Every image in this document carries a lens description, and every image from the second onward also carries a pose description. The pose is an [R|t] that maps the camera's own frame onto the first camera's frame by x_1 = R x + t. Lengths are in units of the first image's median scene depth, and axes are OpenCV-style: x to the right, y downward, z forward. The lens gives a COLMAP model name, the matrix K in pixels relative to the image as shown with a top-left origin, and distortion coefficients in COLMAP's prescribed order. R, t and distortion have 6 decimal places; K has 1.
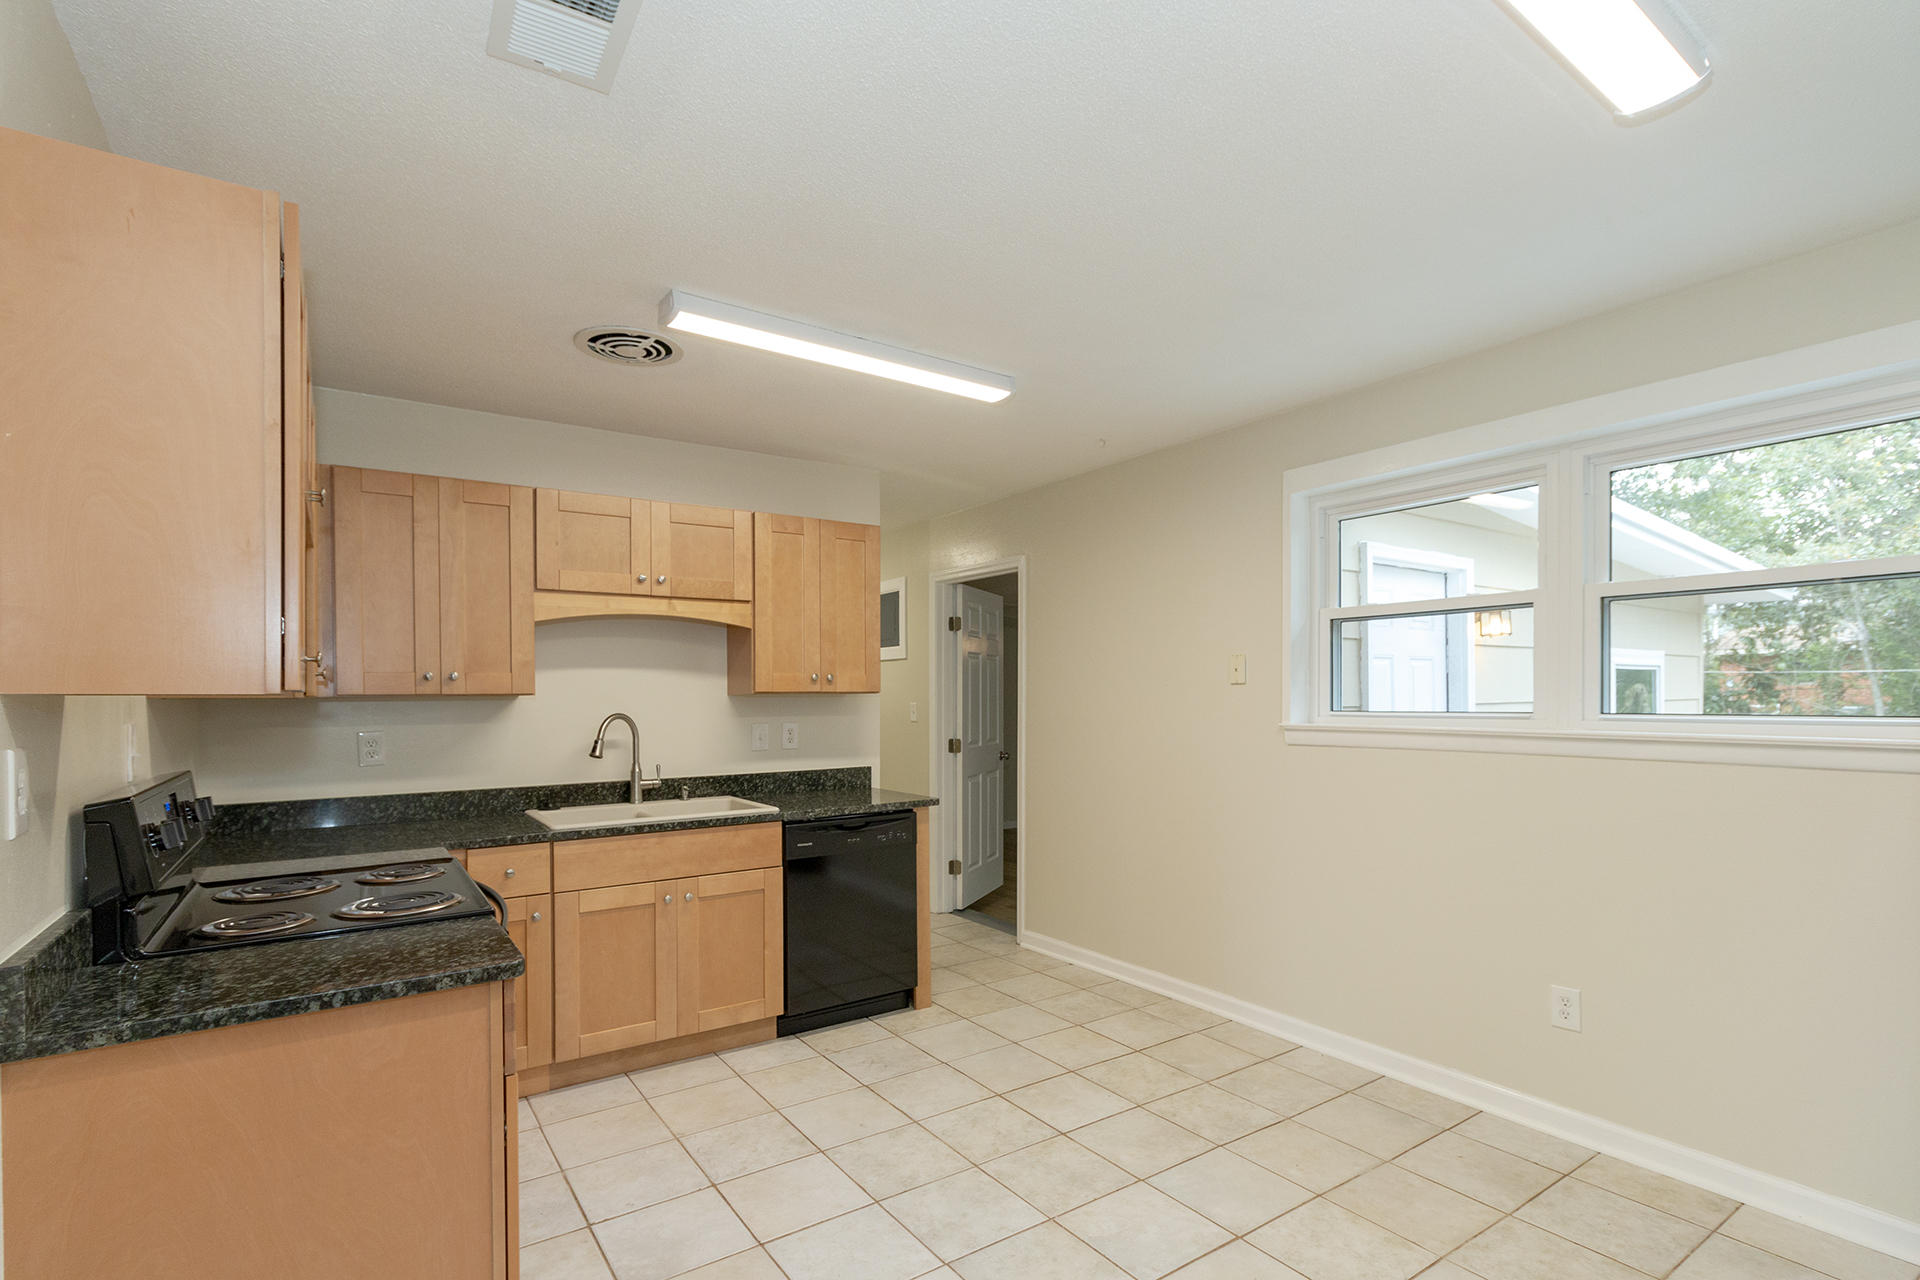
lens RADIAL K [[888.6, 0, 938.8], [0, 888.6, 700.2], [0, 0, 1]] dist [0.007230, -0.001780]
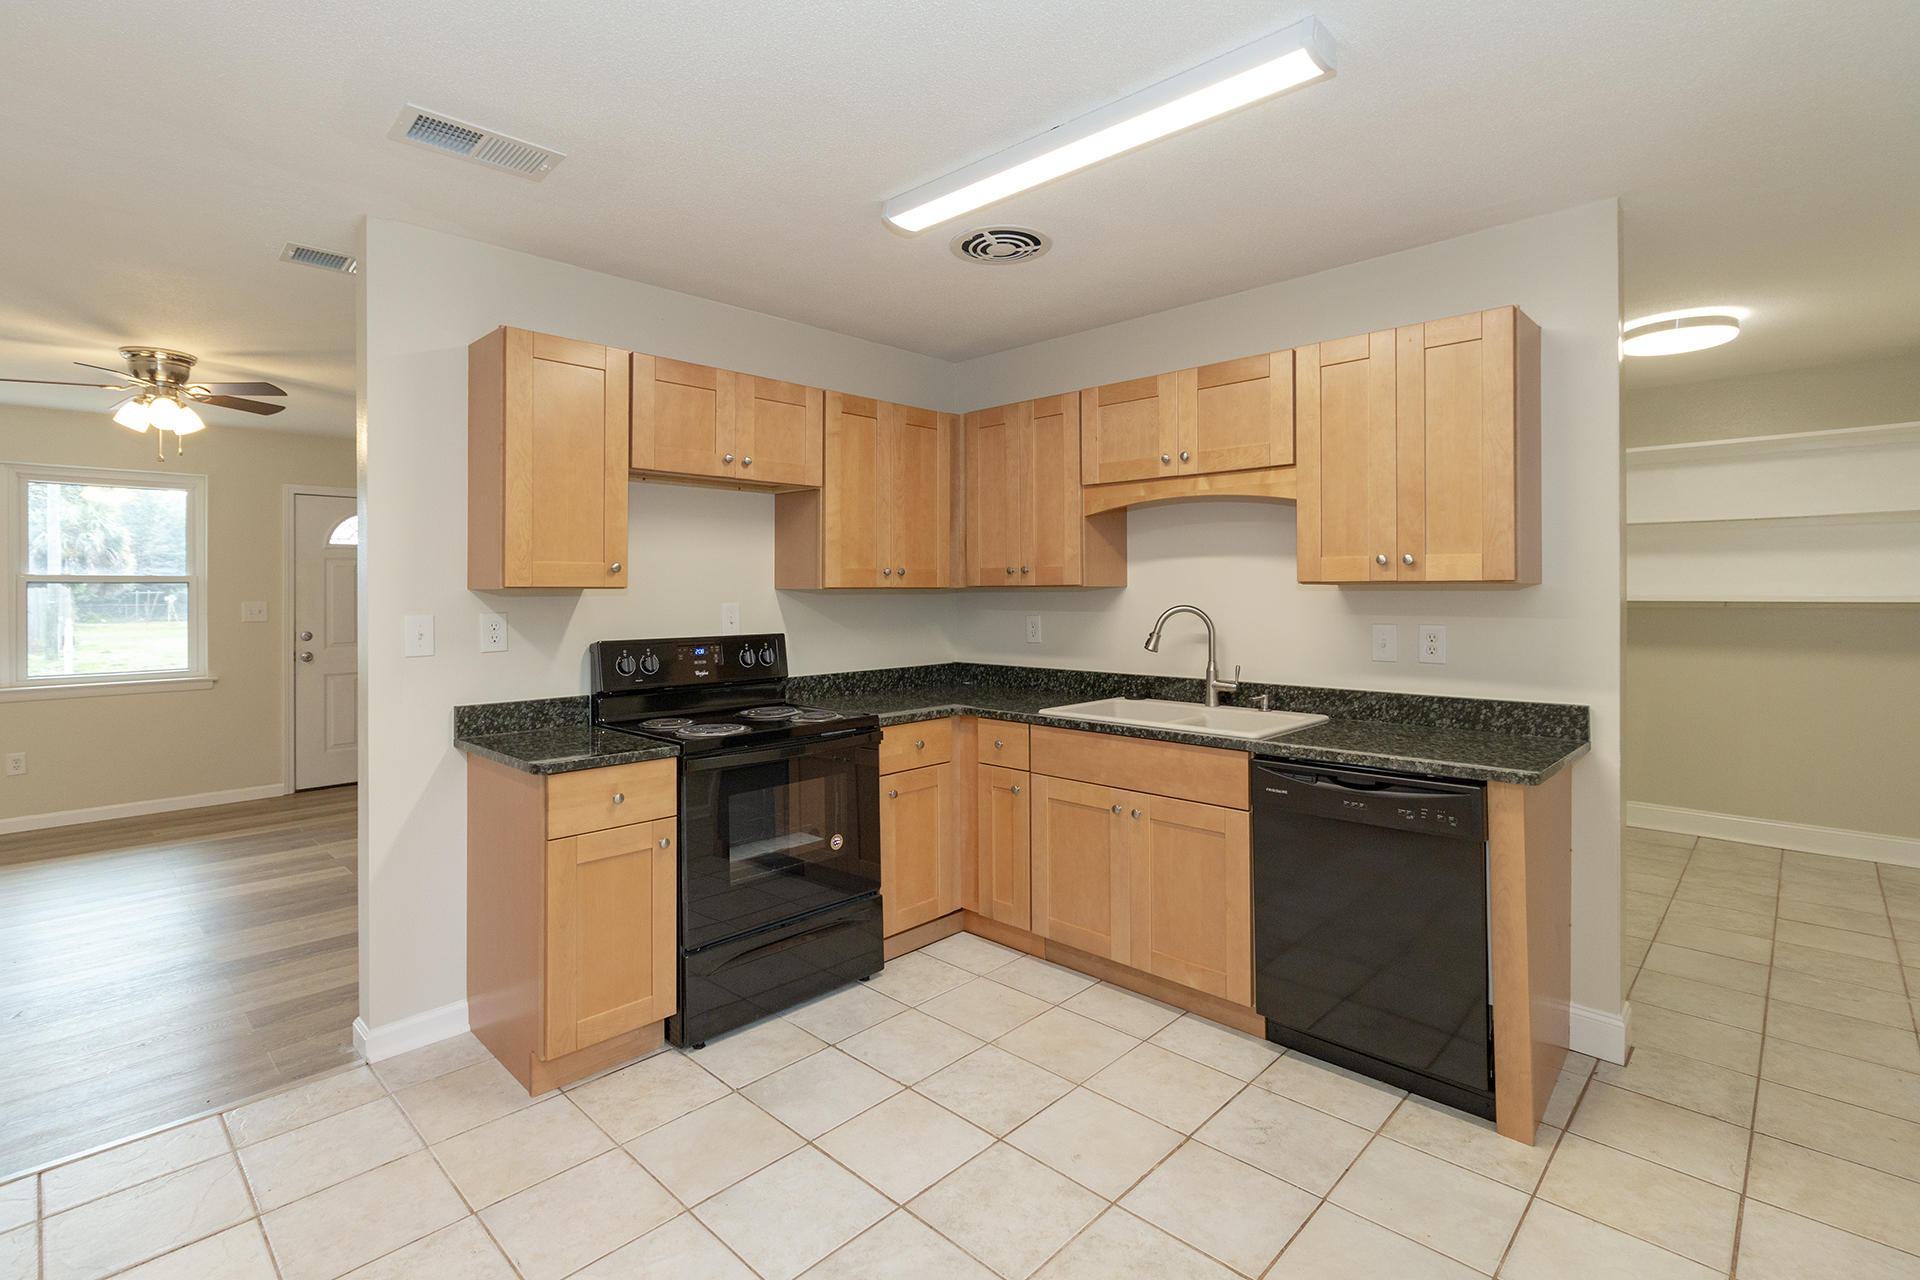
lens RADIAL K [[888.6, 0, 969.6], [0, 888.6, 580.0], [0, 0, 1]] dist [0.007230, -0.001780]
pose [[0.234591, -0.003470, -0.972088, 0.520305], [-0.001780, 0.999990, -0.004000, -0.008072], [0.972092, 0.002669, 0.234583, 0.601508]]
